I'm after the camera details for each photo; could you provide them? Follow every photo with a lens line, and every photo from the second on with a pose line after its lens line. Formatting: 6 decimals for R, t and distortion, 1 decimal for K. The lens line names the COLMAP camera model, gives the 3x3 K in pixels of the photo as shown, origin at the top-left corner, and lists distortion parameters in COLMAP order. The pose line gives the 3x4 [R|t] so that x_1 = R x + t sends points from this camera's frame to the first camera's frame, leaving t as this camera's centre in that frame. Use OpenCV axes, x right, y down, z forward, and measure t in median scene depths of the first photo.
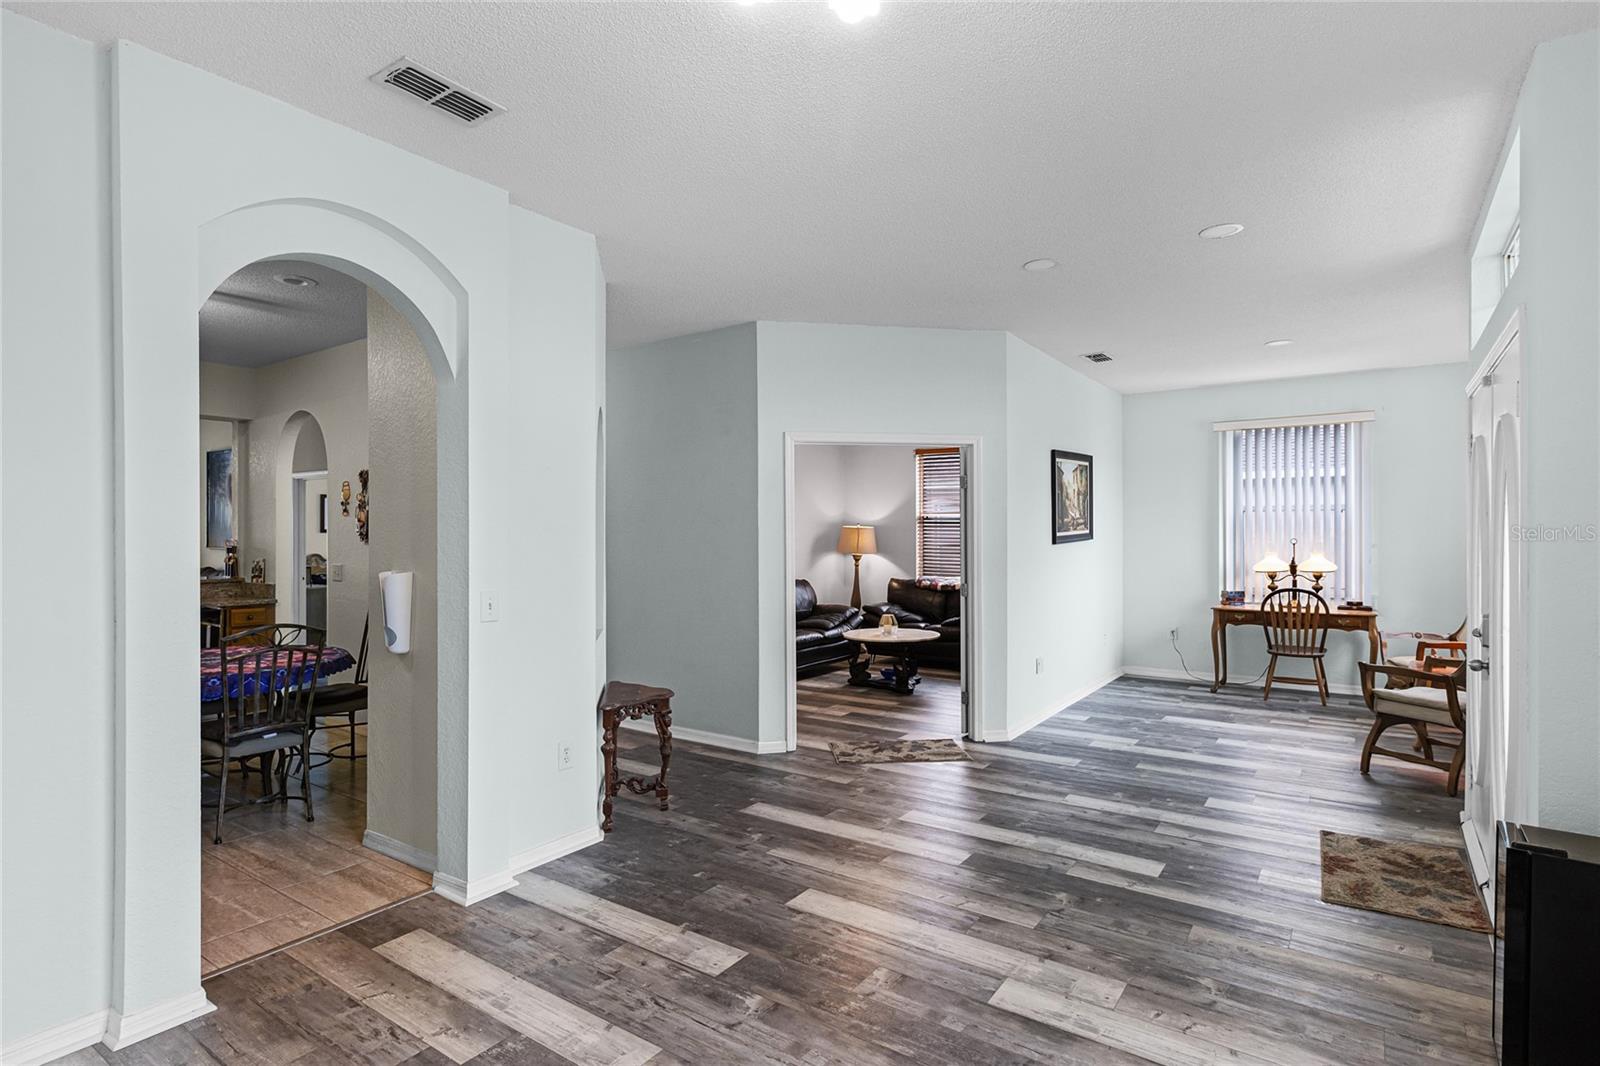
lens RADIAL K [[813.6, 0, 802.8], [0, 813.6, 532.8], [0, 0, 1]] dist [0.001490, 0.000282]
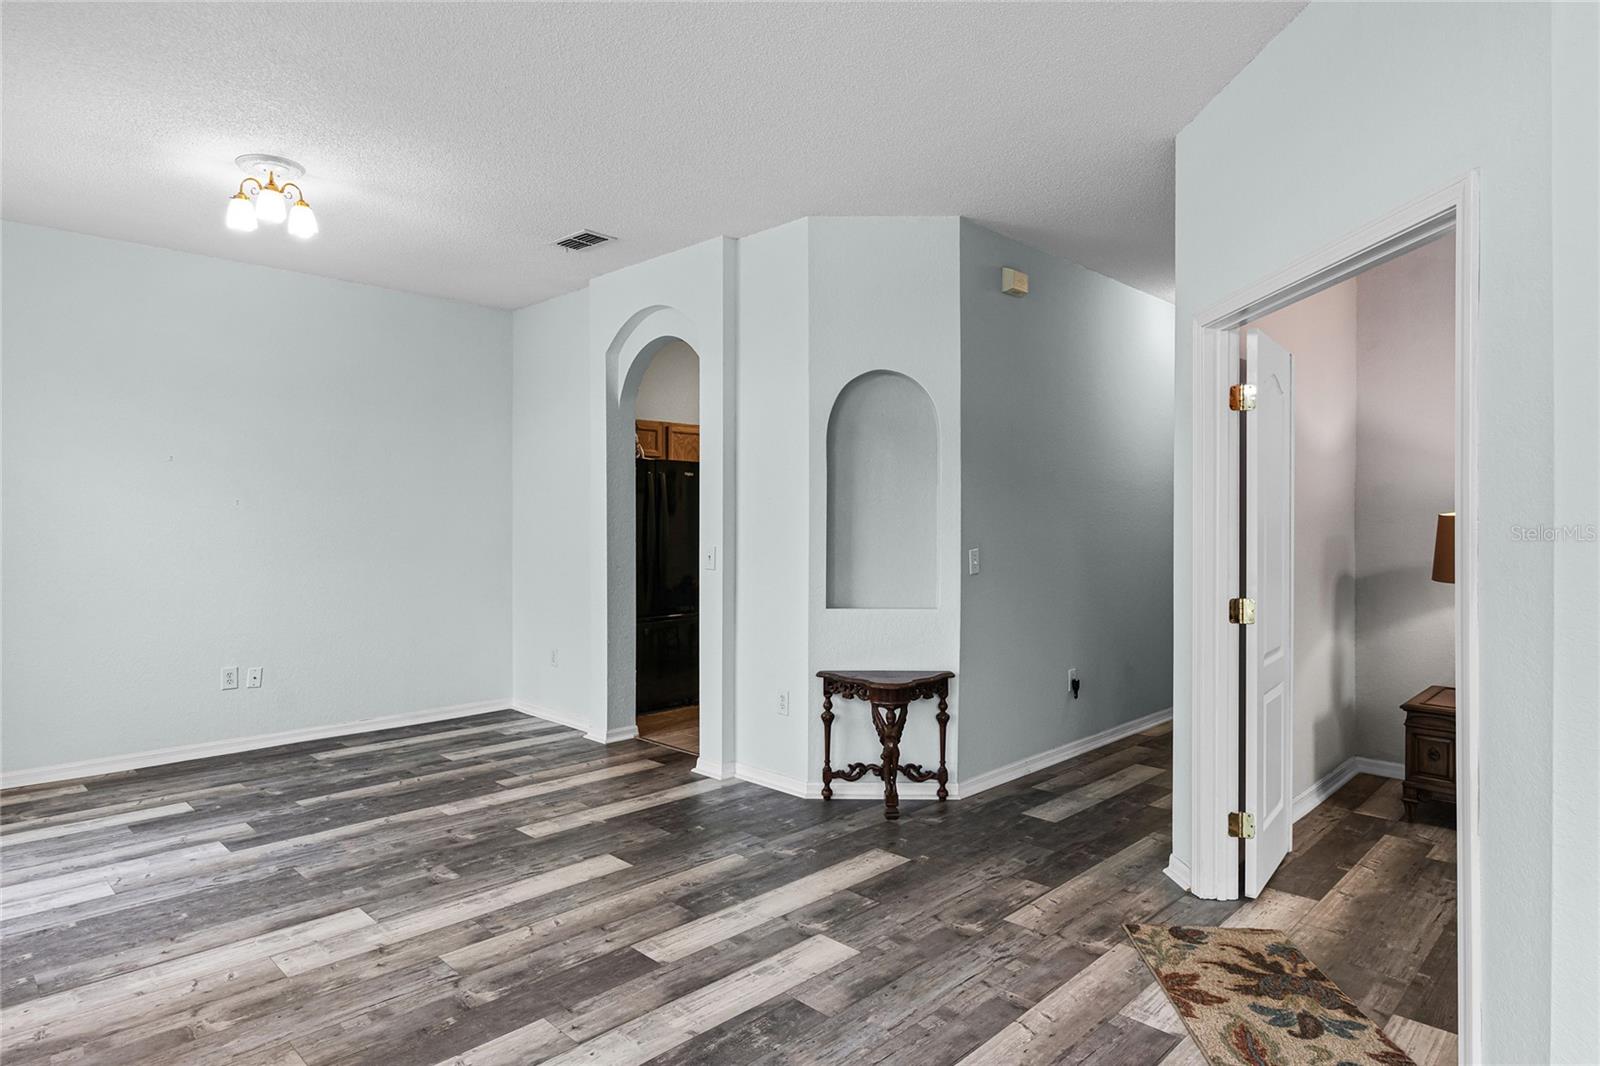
lens RADIAL K [[905.6, 0, 801.7], [0, 905.6, 532.0], [0, 0, 1]] dist [0.000658, -0.000215]
pose [[-0.168782, 0.011854, -0.985582, 1.348936], [-0.000669, 0.999926, 0.012141, 0.035253], [0.985653, 0.002708, -0.168761, 1.801397]]
